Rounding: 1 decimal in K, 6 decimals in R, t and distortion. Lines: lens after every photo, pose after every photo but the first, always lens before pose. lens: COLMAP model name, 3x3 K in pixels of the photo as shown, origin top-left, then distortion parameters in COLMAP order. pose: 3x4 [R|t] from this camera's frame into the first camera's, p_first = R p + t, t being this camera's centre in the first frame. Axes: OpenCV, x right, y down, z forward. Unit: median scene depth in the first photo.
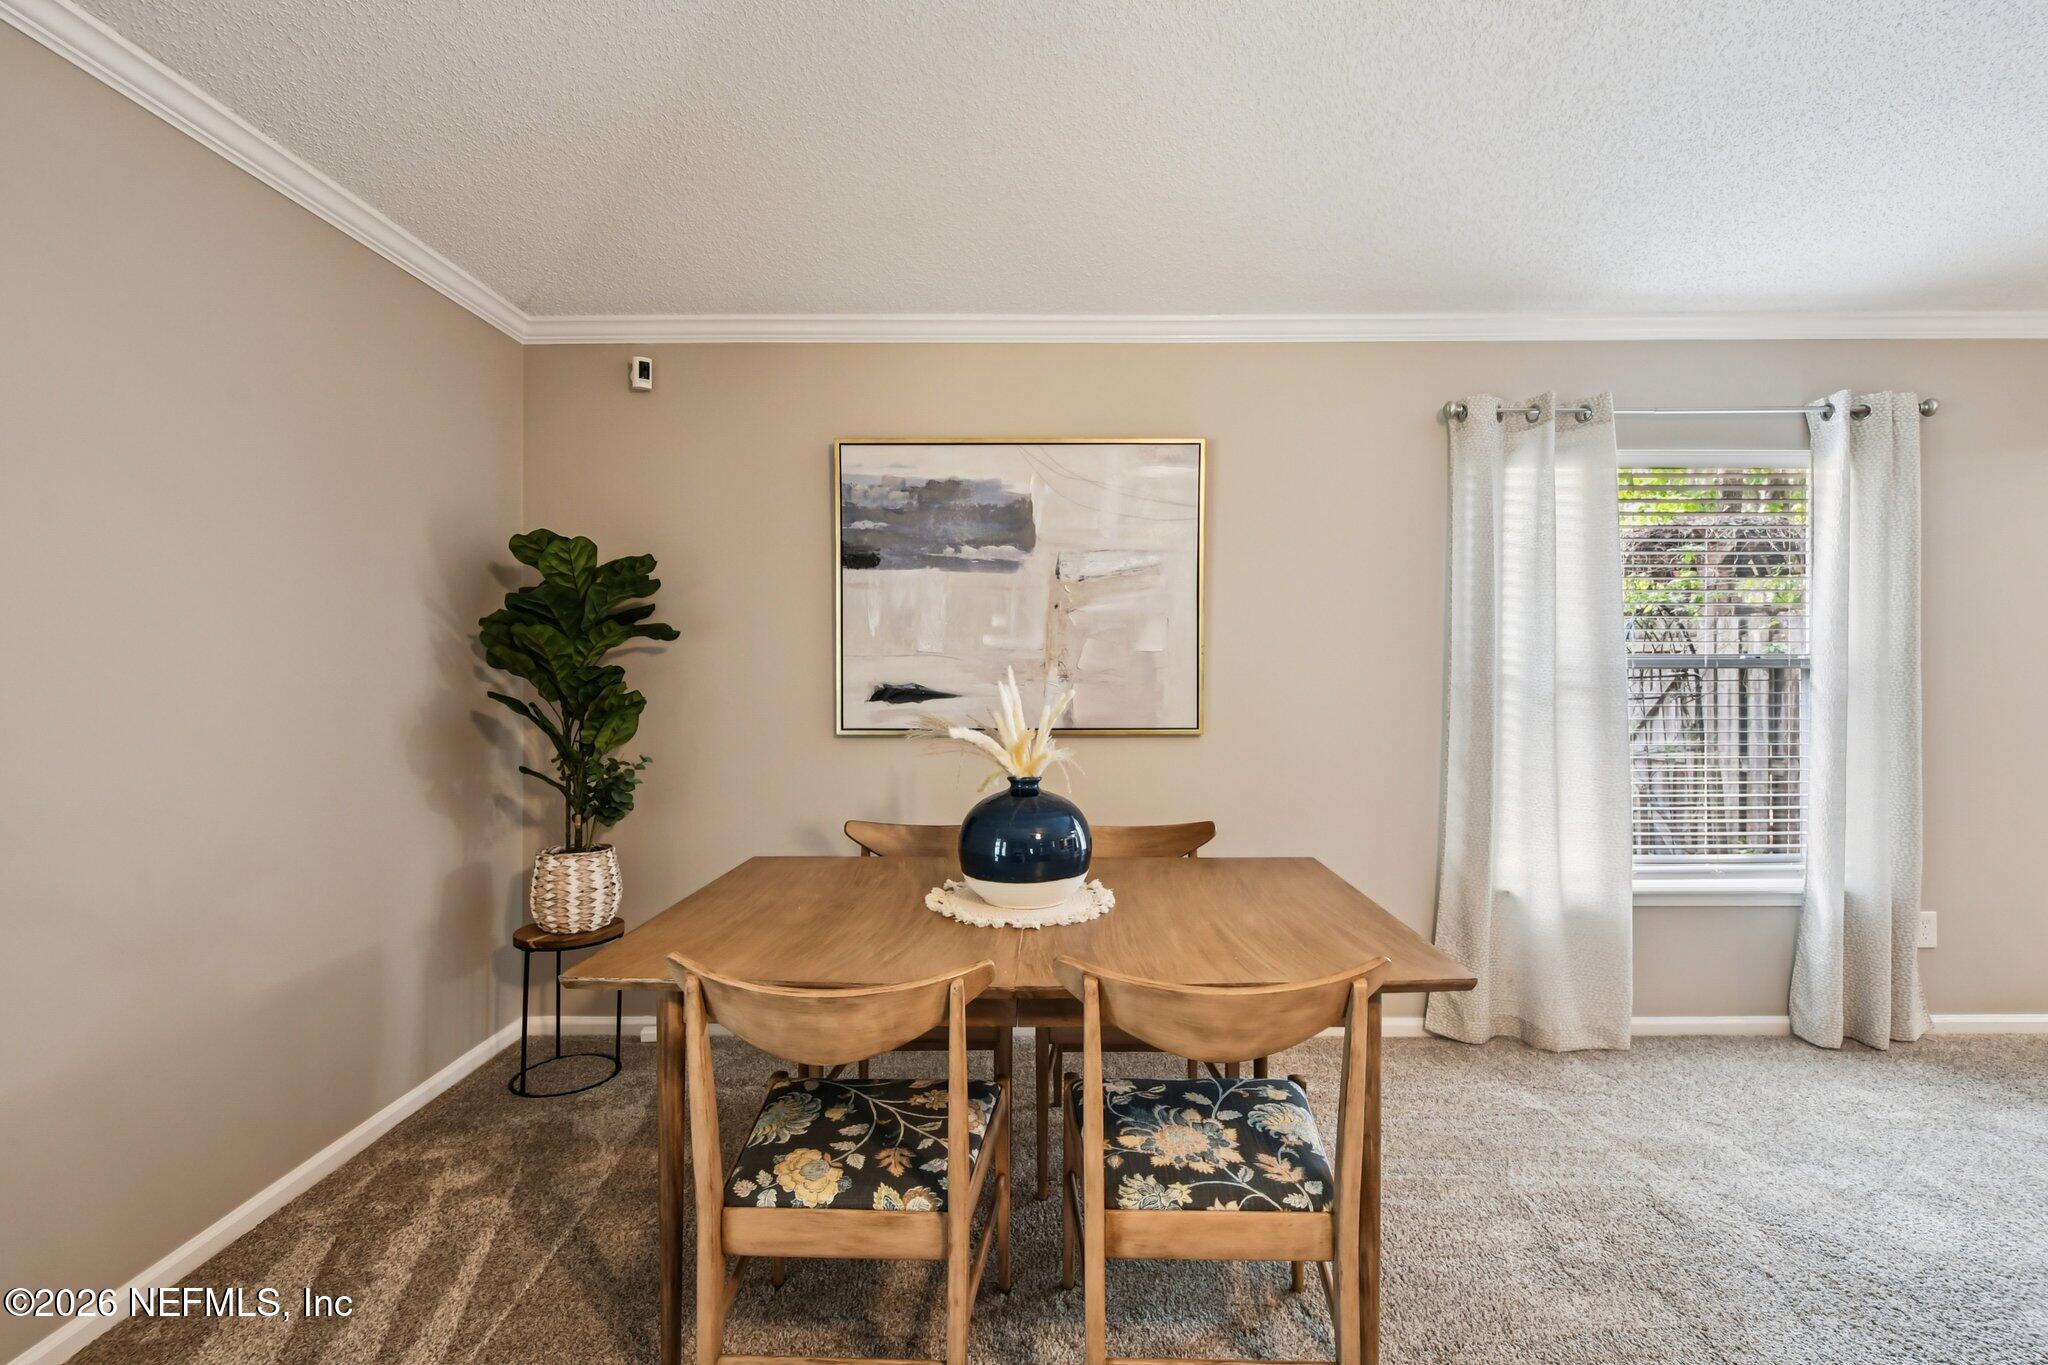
lens RADIAL K [[900.4, 0, 1036.9], [0, 900.4, 675.1], [0, 0, 1]] dist [0.001966, 0.000018]
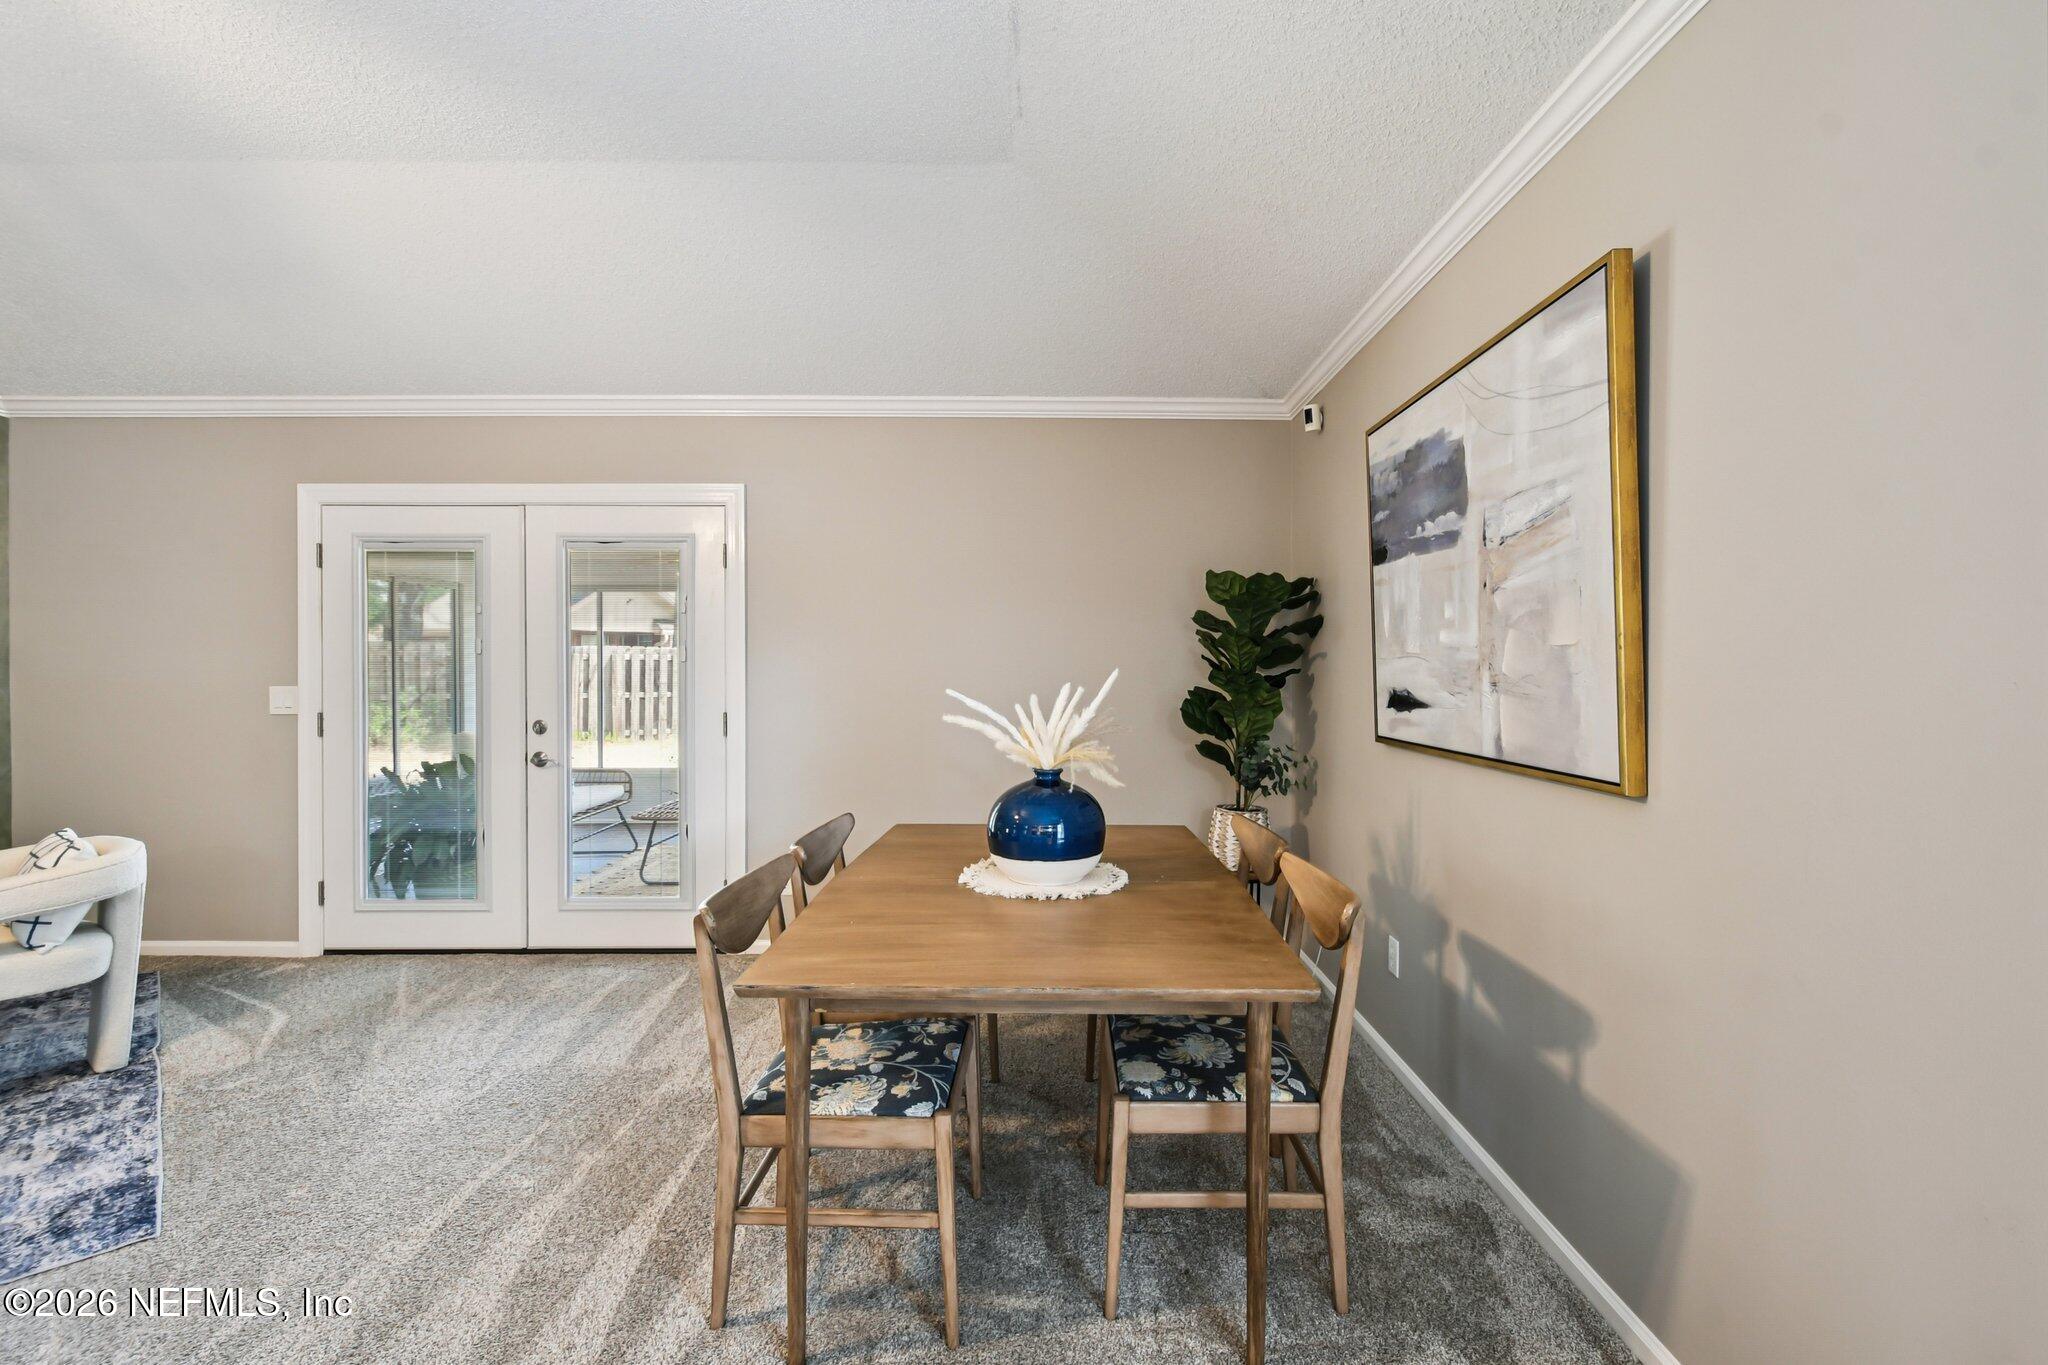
lens RADIAL K [[900.4, 0, 1041.0], [0, 900.4, 673.3], [0, 0, 1]] dist [0.001966, 0.000018]
pose [[-0.008641, 0.005802, -0.999946, 0.731981], [-0.002717, 0.999979, 0.005826, -0.010559], [0.999959, 0.002768, -0.008625, 0.659603]]
